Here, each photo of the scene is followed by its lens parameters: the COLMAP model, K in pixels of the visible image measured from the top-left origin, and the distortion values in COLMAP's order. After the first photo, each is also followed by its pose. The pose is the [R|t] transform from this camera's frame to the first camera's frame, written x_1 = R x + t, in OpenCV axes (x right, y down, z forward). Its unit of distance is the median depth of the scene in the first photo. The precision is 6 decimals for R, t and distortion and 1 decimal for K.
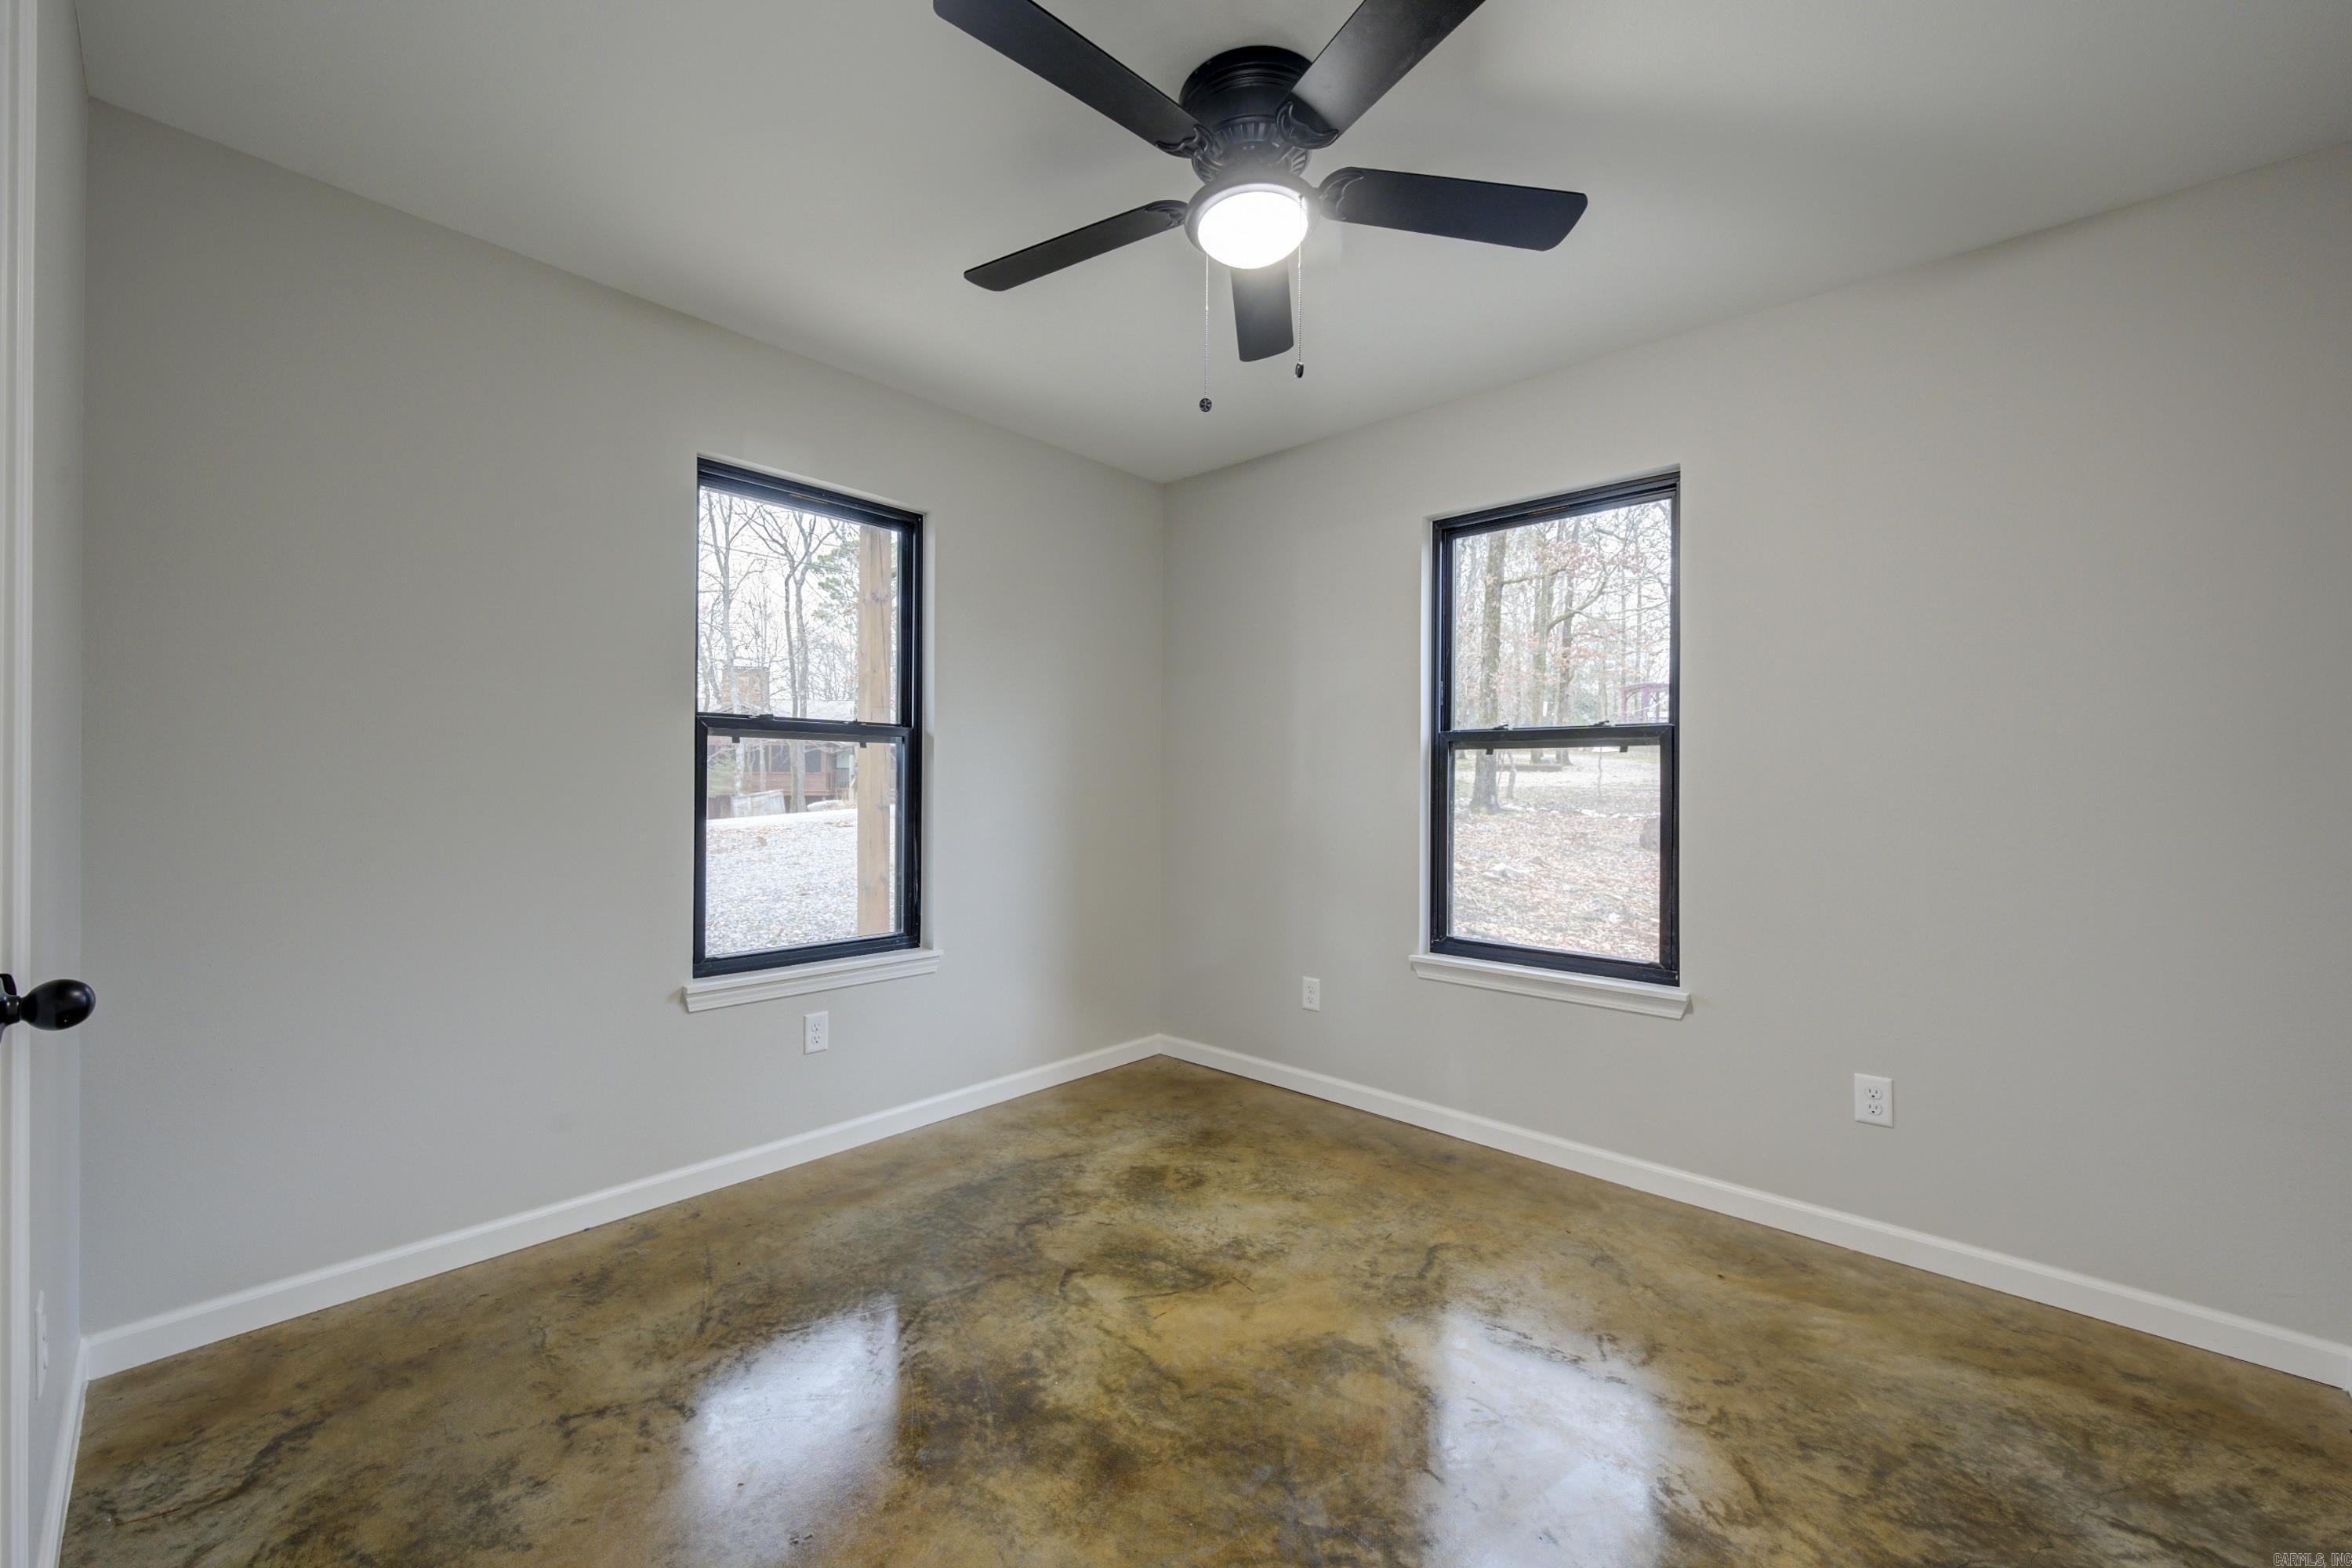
lens RADIAL K [[867.1, 0, 1175.9], [0, 867.1, 783.8], [0, 0, 1]] dist [-0.021344, 0.003915]
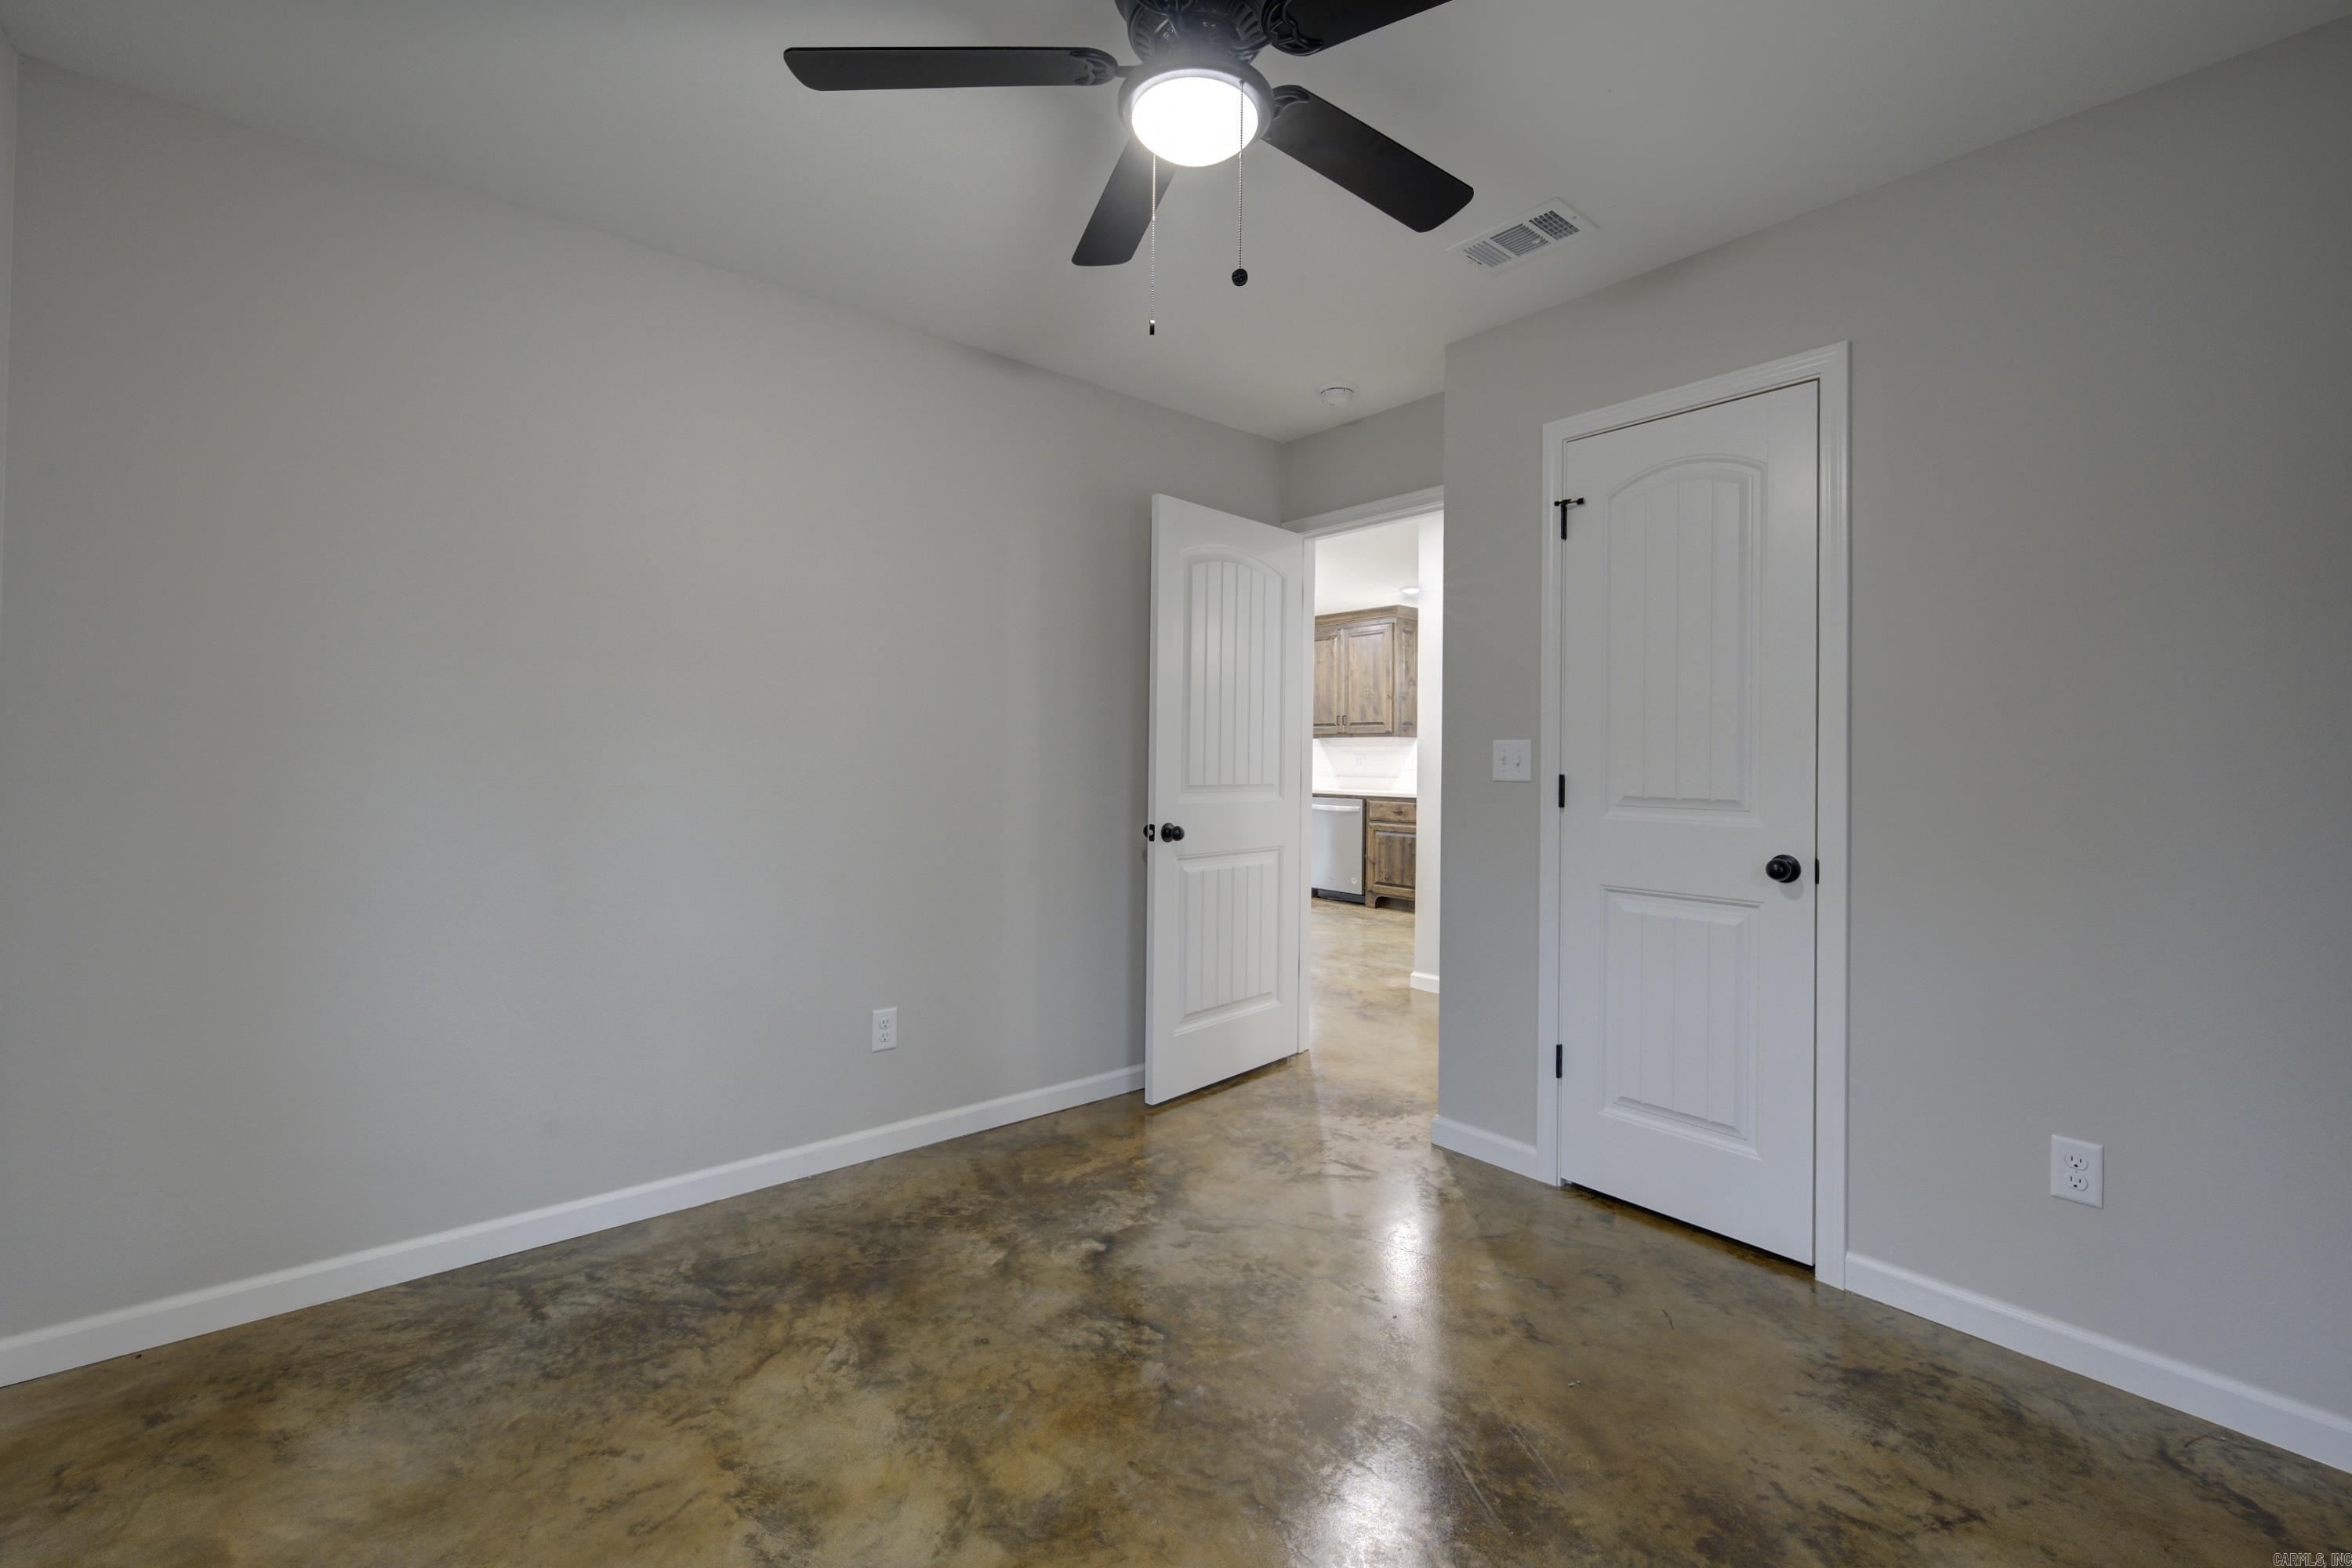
lens RADIAL K [[972.7, 0, 1178.0], [0, 972.7, 768.5], [0, 0, 1]] dist [-0.010210, 0.002371]
pose [[-0.988189, -0.020930, 0.151805, -0.055606], [-0.019347, 0.999742, 0.011900, -0.005273], [-0.152015, 0.008823, -0.988339, 2.070801]]
